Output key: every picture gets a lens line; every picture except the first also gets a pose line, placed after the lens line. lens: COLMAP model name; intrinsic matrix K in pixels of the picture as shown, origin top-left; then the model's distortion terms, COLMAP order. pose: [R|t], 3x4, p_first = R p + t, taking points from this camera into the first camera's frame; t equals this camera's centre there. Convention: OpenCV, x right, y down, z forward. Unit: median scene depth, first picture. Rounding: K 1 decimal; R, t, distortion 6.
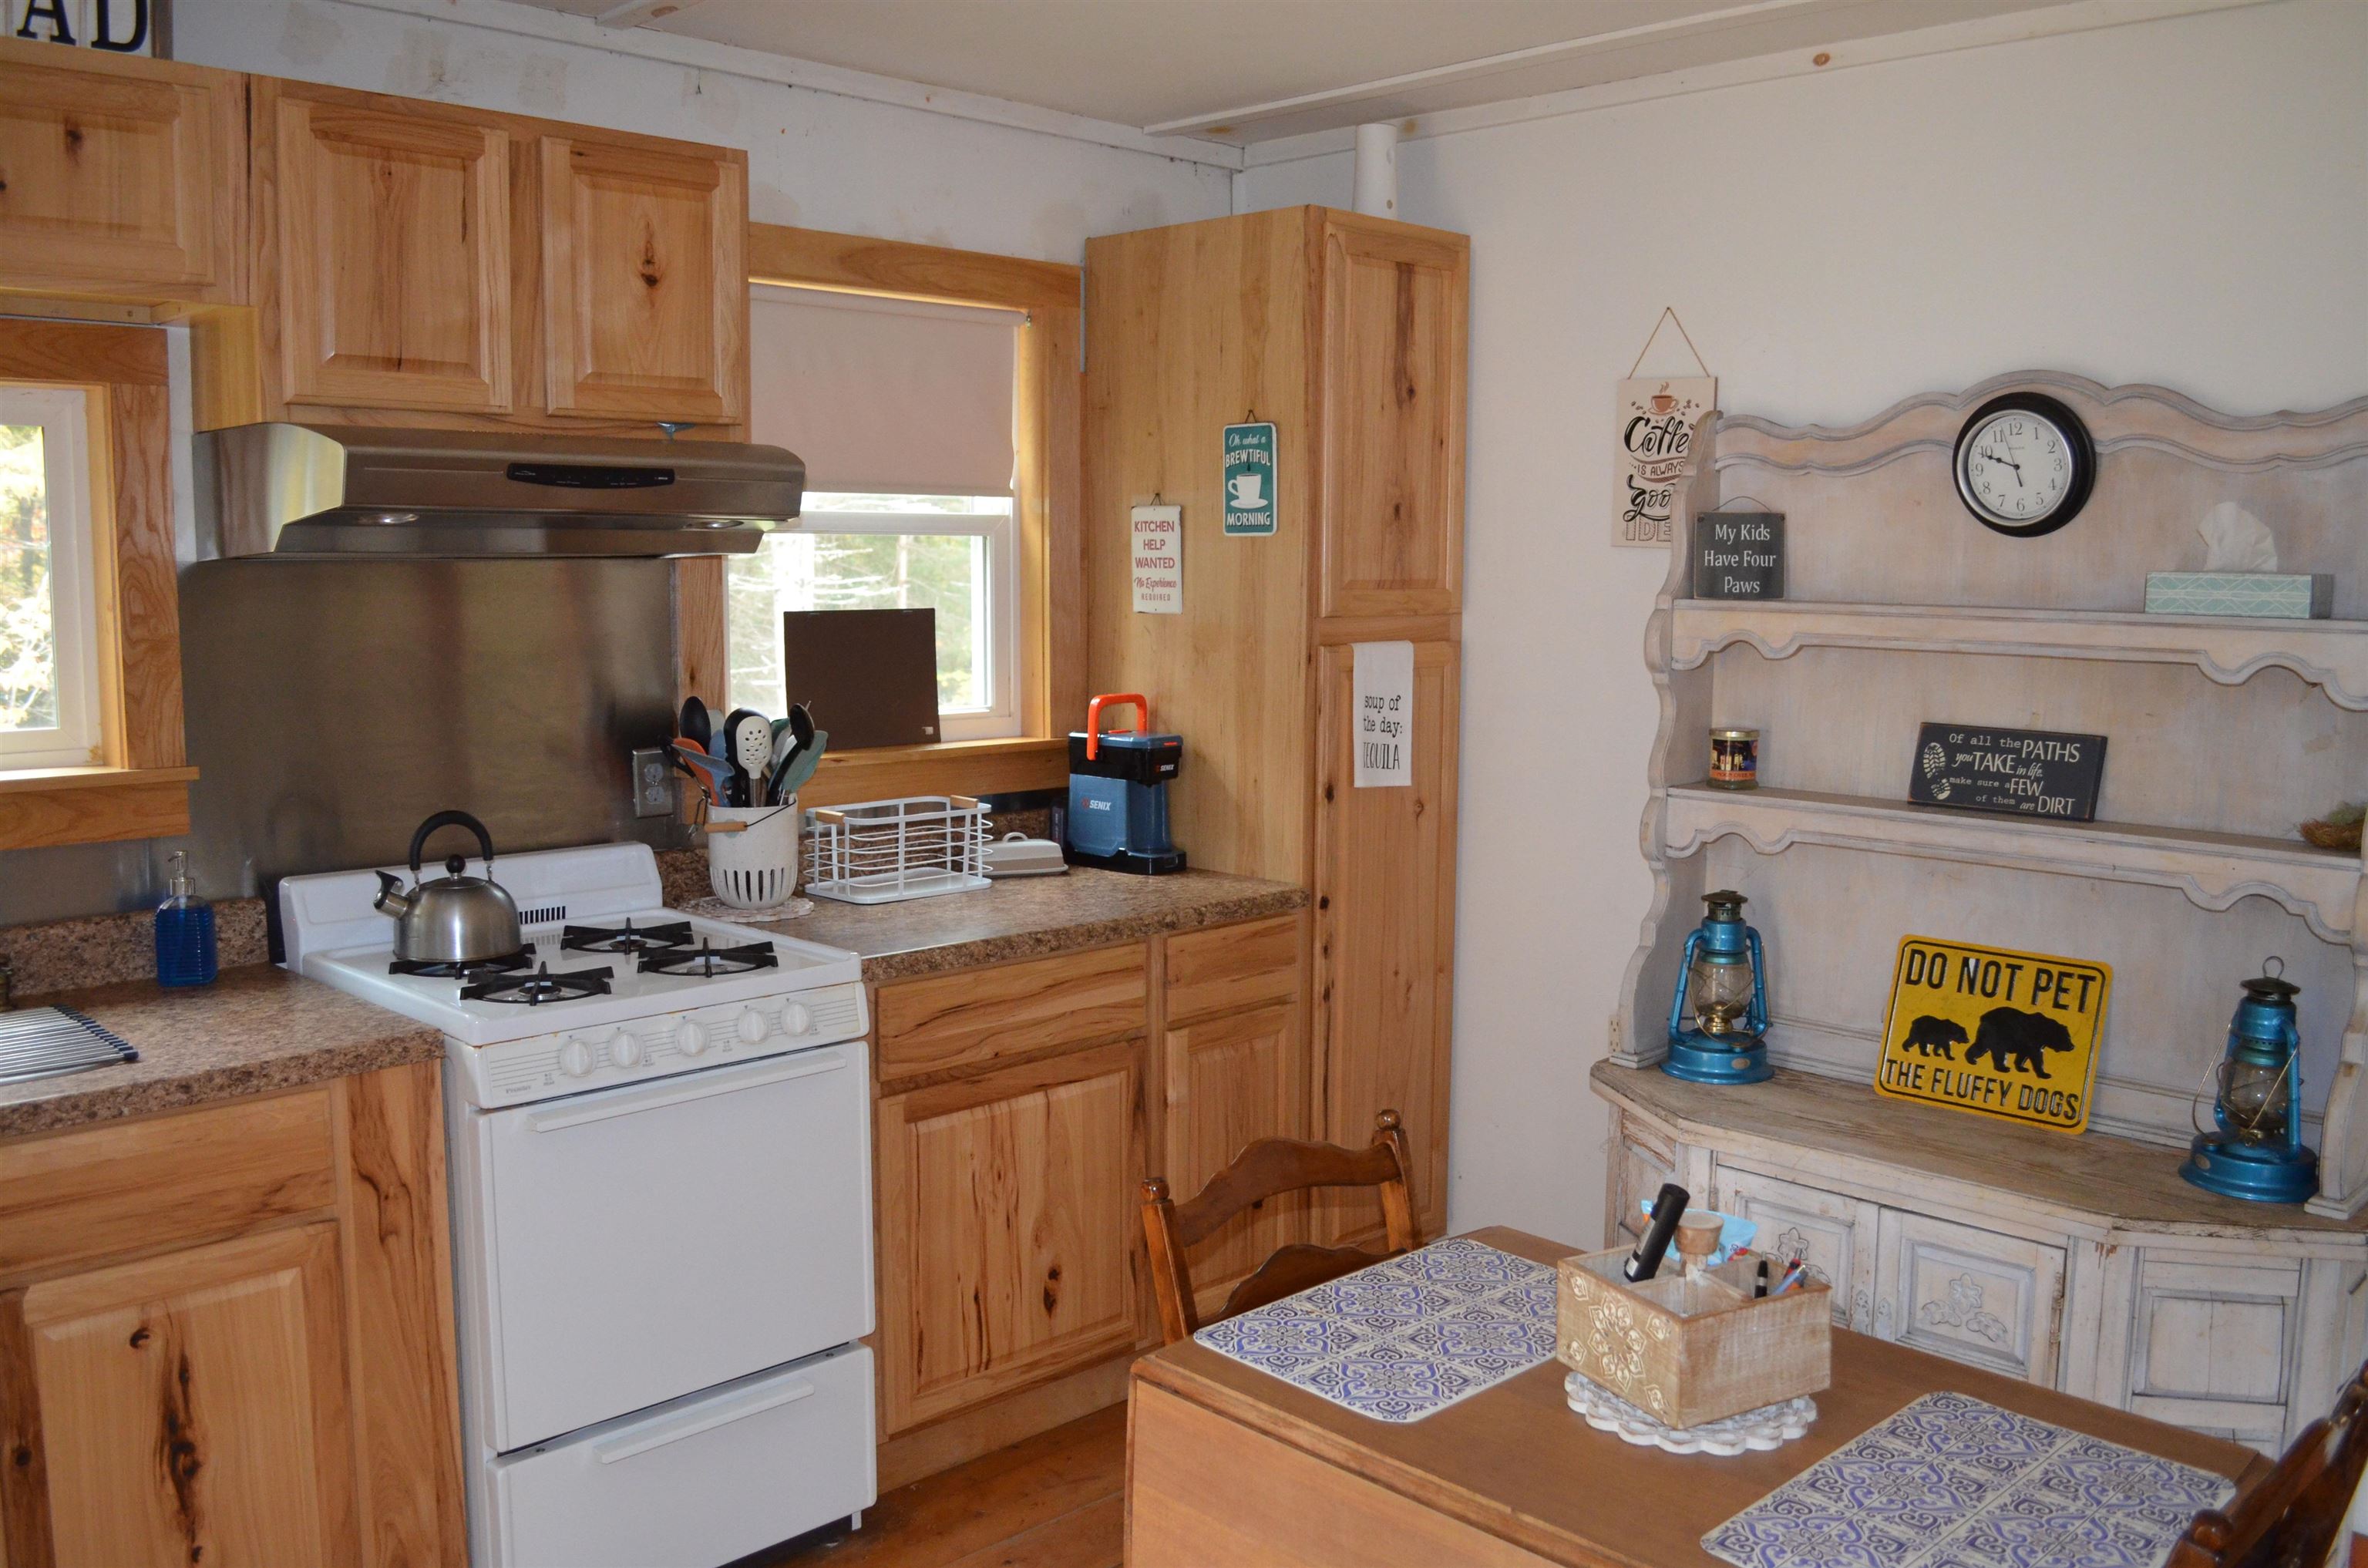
lens RADIAL K [[1974.4, 0, 1180.2], [0, 1974.4, 783.4], [0, 0, 1]] dist [-0.078613, 0.011555]
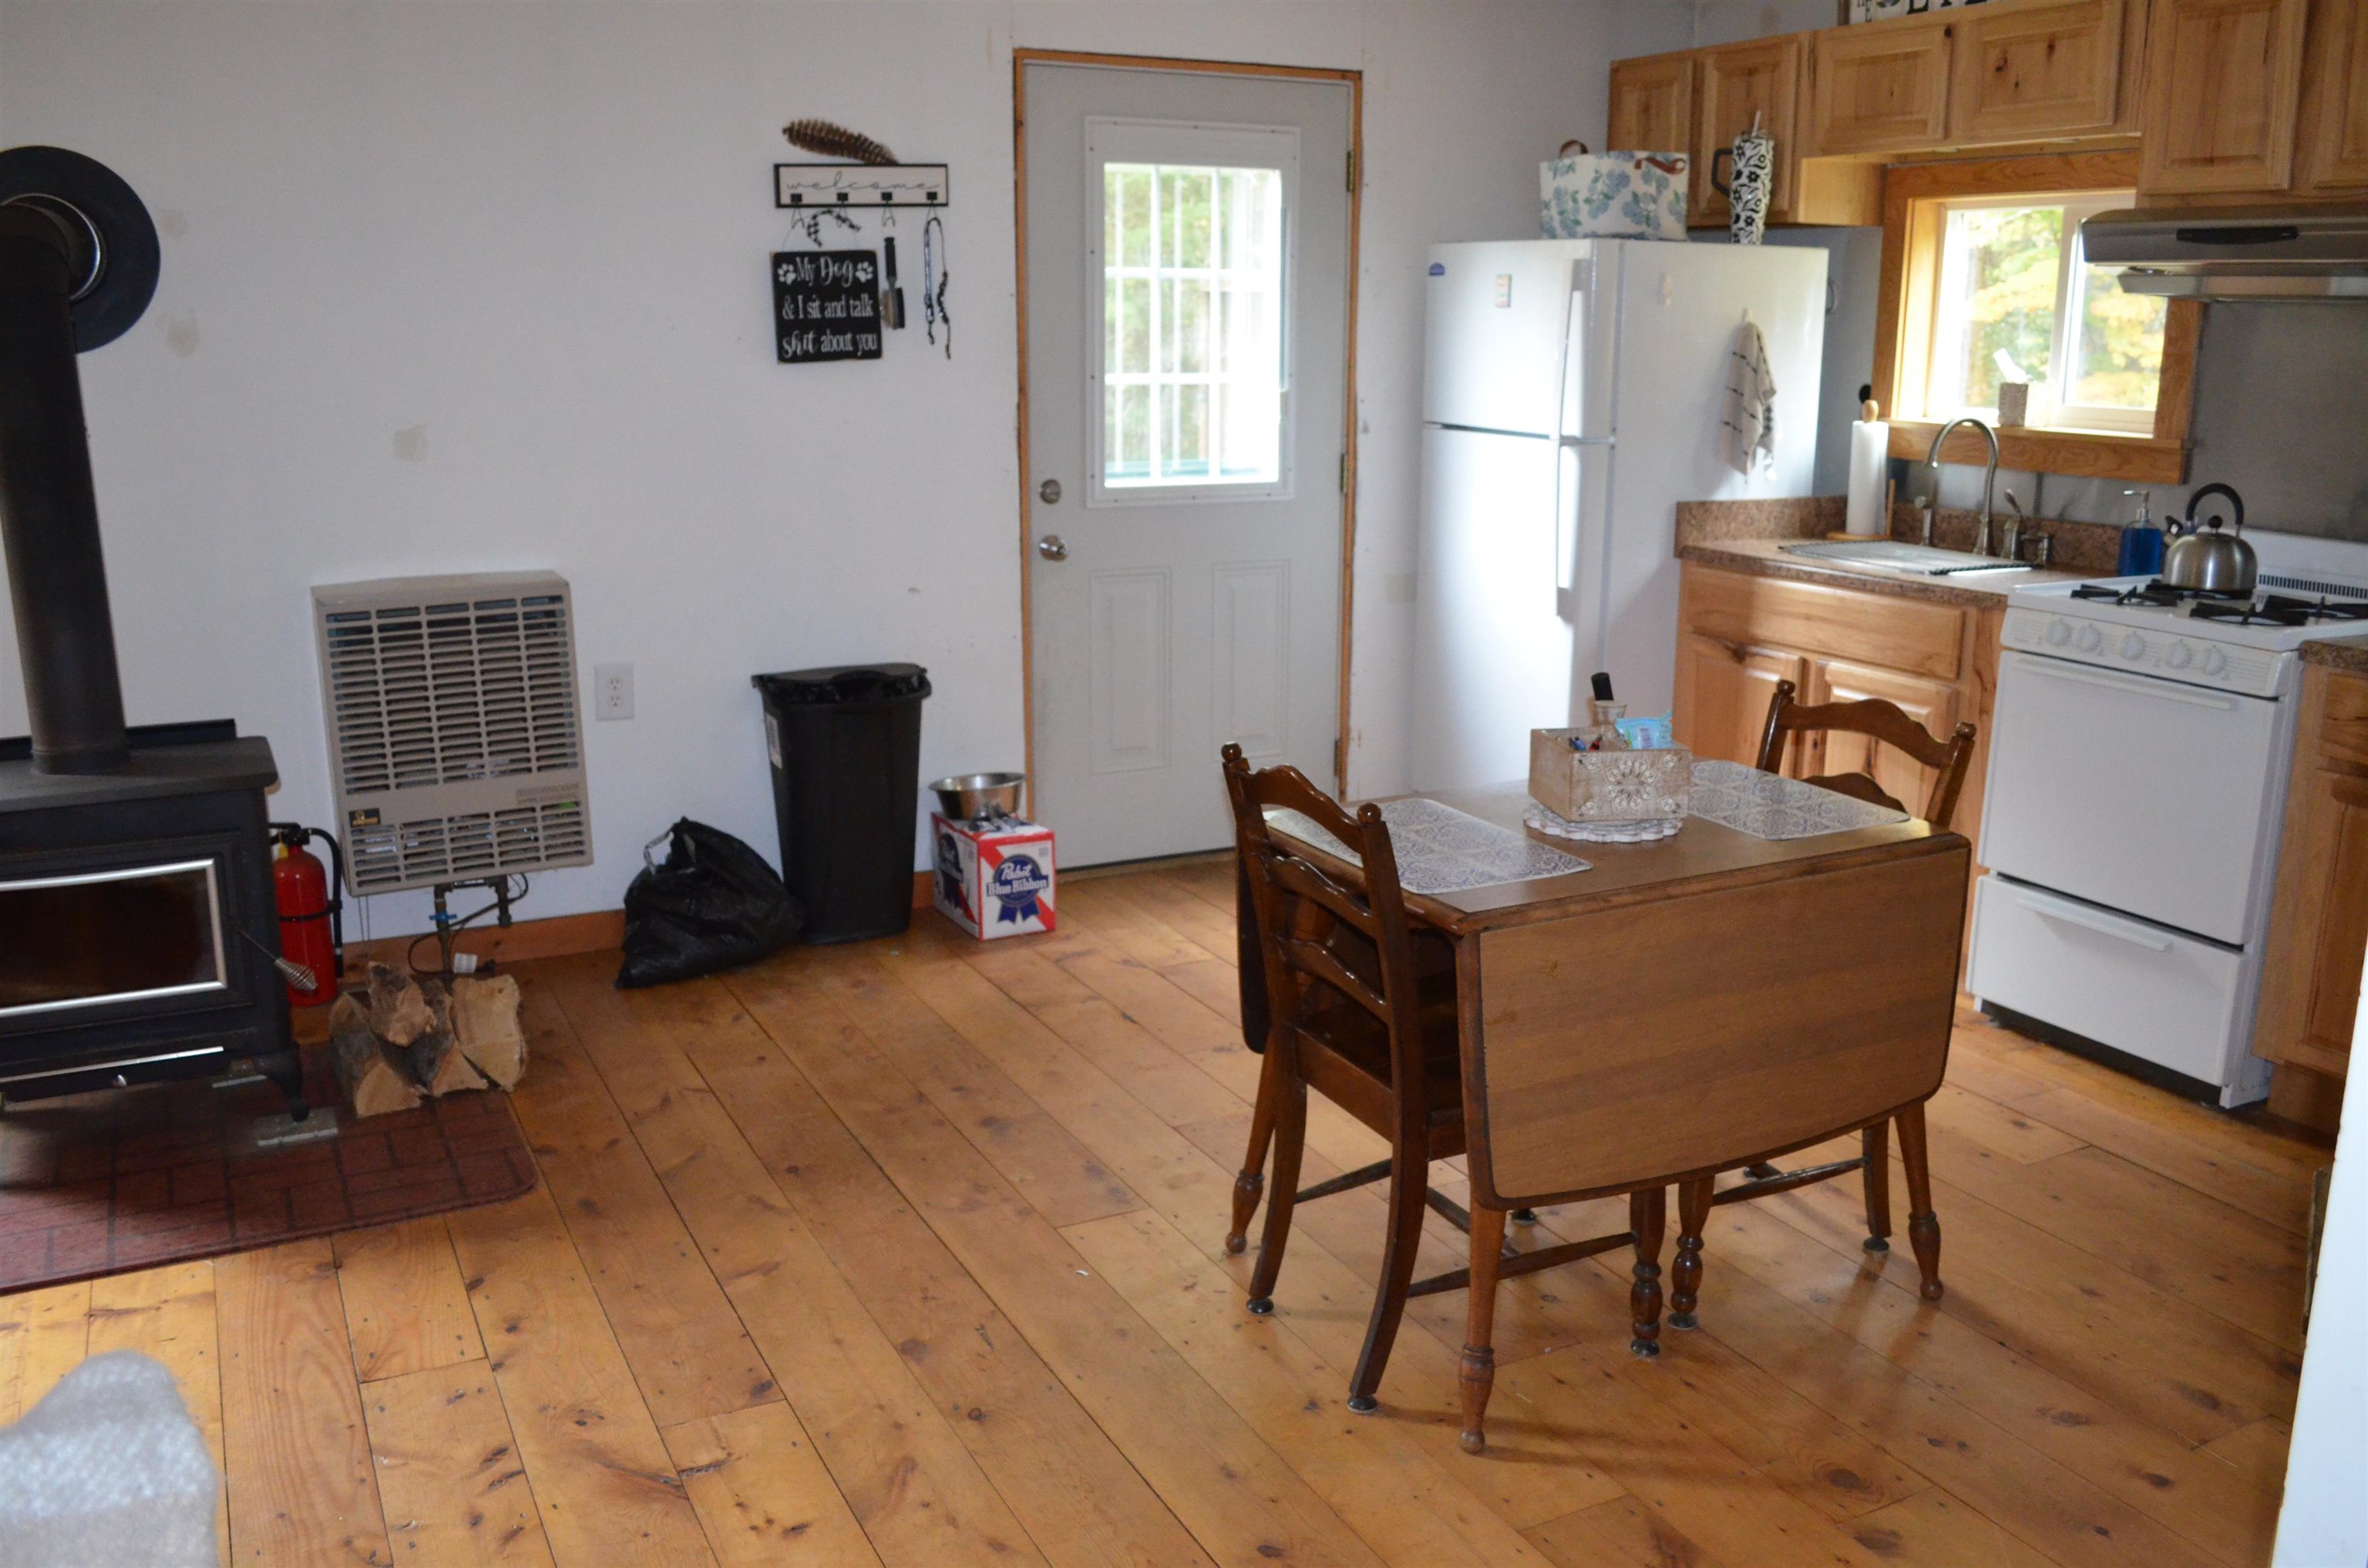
lens RADIAL K [[1974.4, 0, 1188.9], [0, 1974.4, 785.0], [0, 0, 1]] dist [-0.078613, 0.011555]
pose [[-0.300994, 0.214170, -0.929265, 1.194431], [-0.113094, 0.959561, 0.257784, -0.051995], [0.946896, 0.182686, -0.264601, 0.720090]]
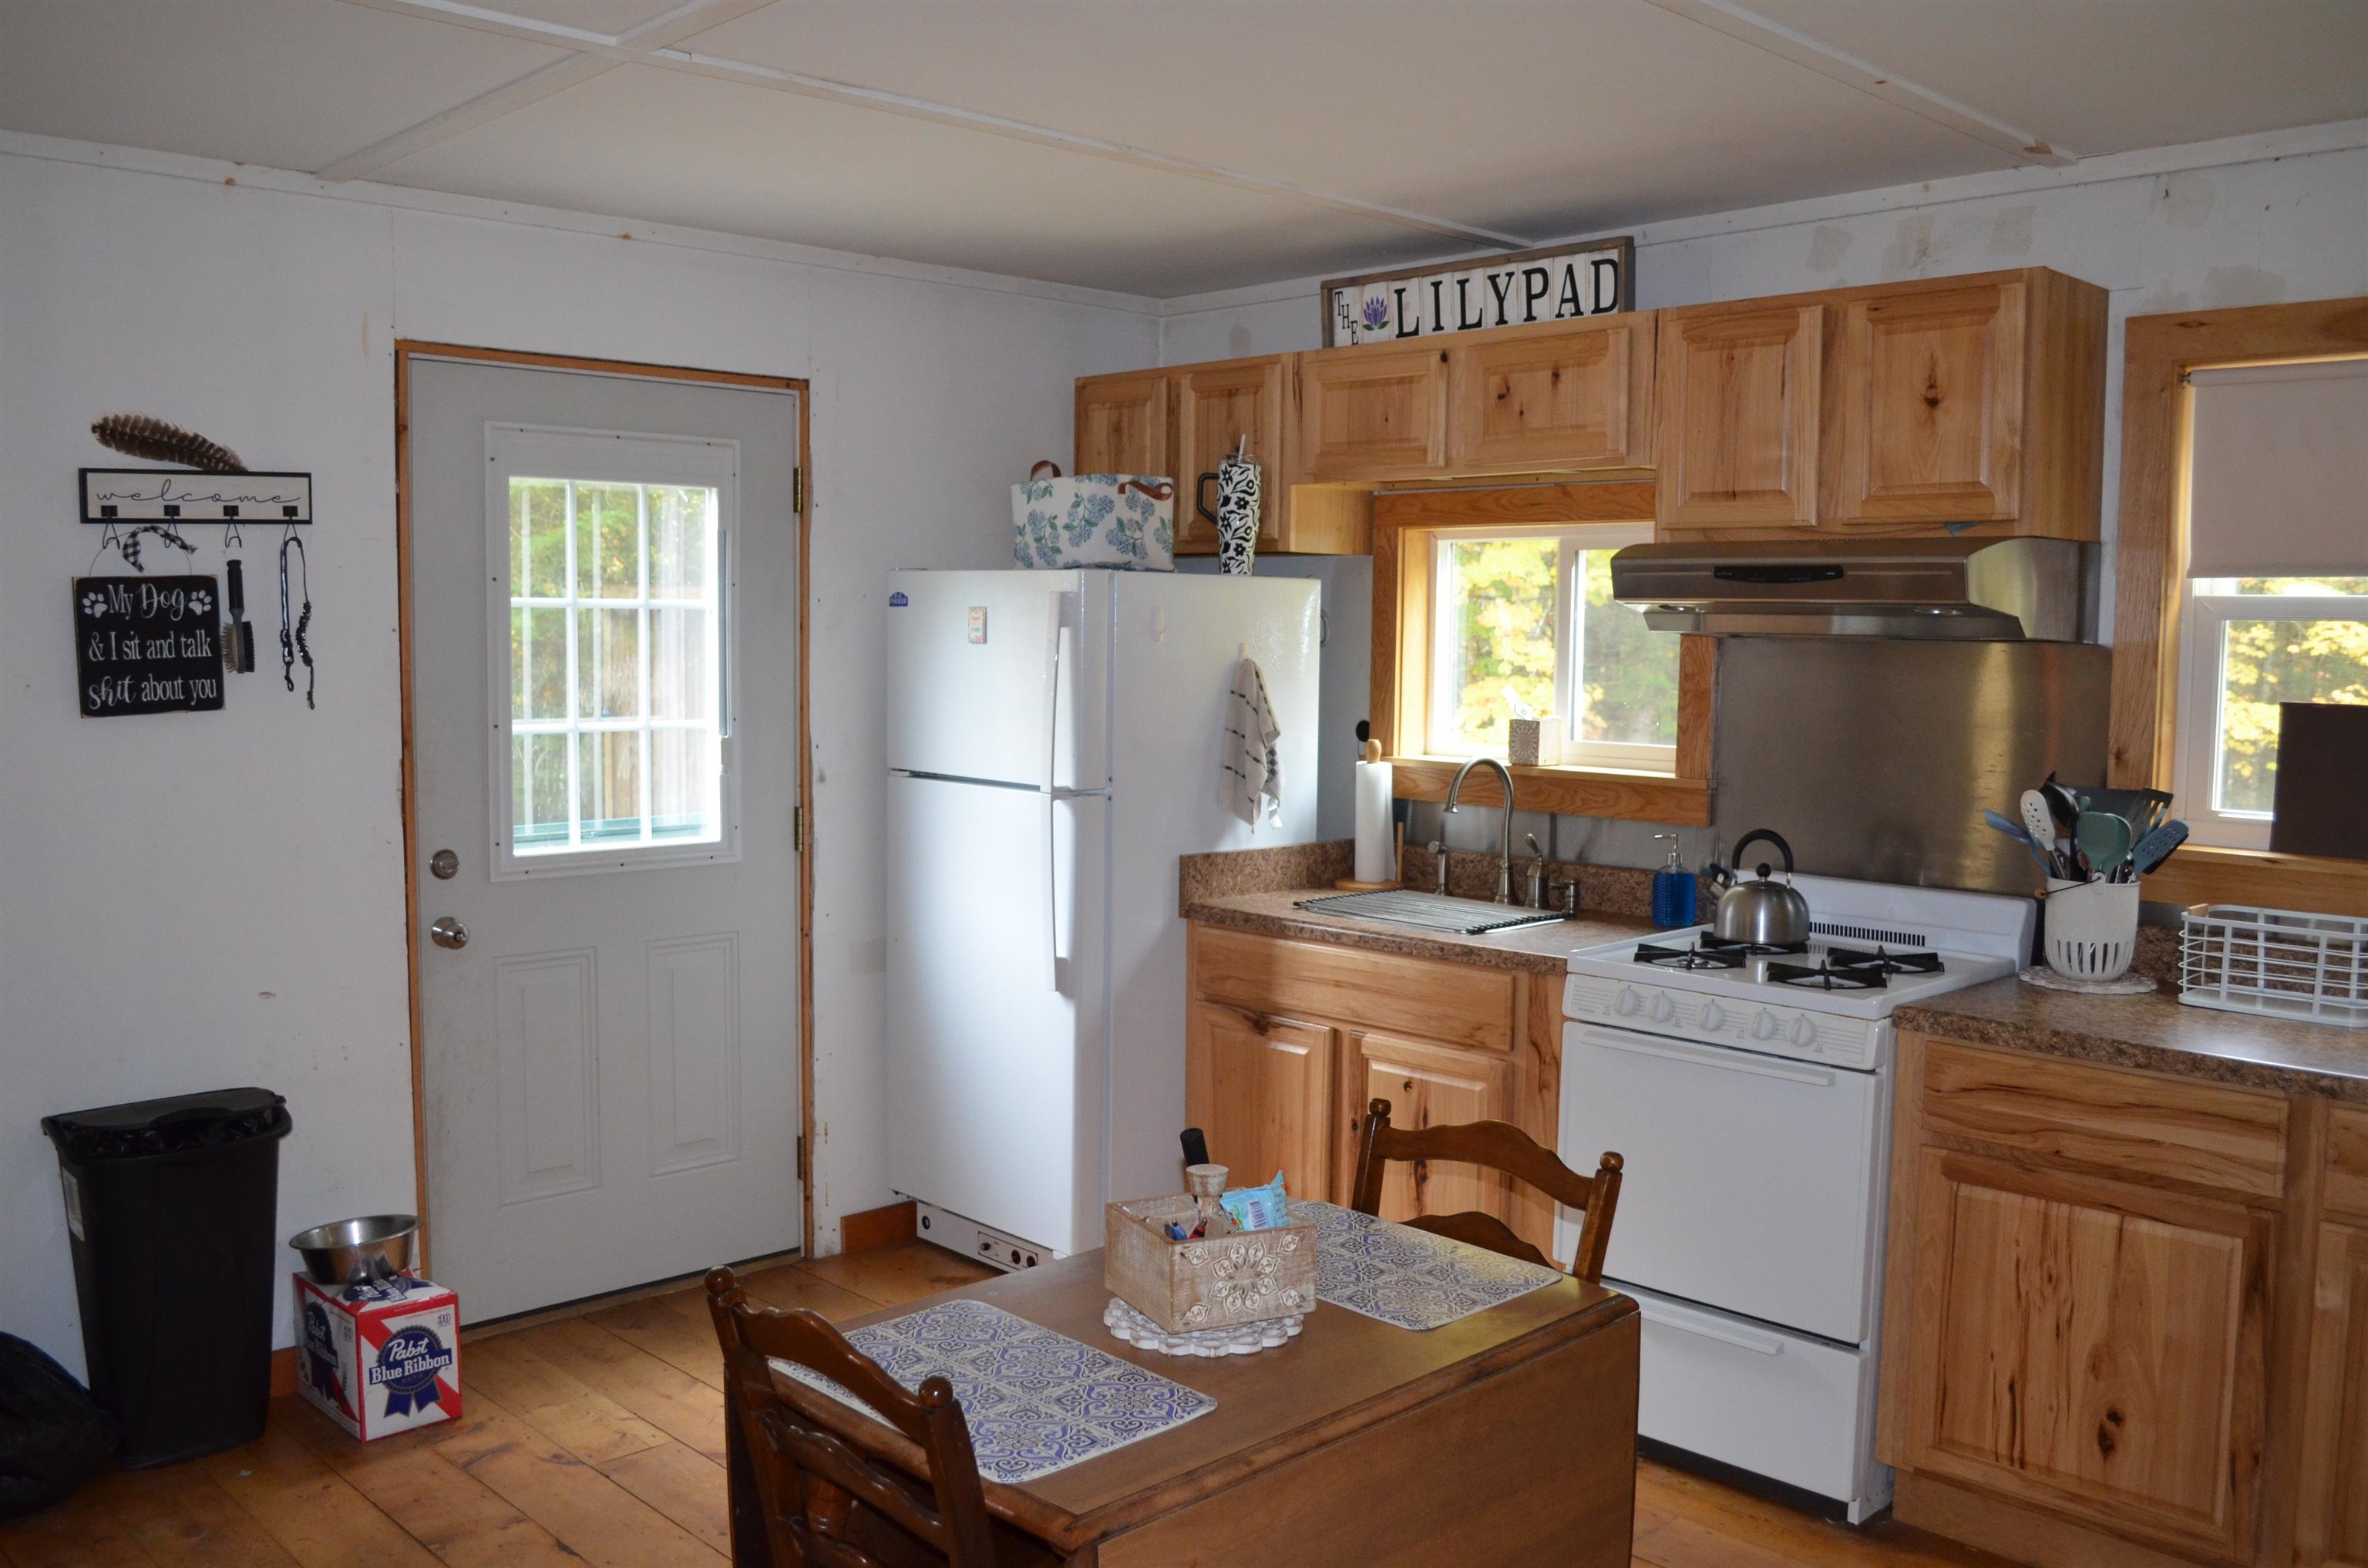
lens RADIAL K [[1974.4, 0, 1191.8], [0, 1974.4, 784.3], [0, 0, 1]] dist [-0.078613, 0.011555]
pose [[-0.005098, 0.075344, -0.997145, 0.958507], [-0.122859, 0.989556, 0.075399, -0.069423], [0.992411, 0.122892, 0.004212, 0.619588]]
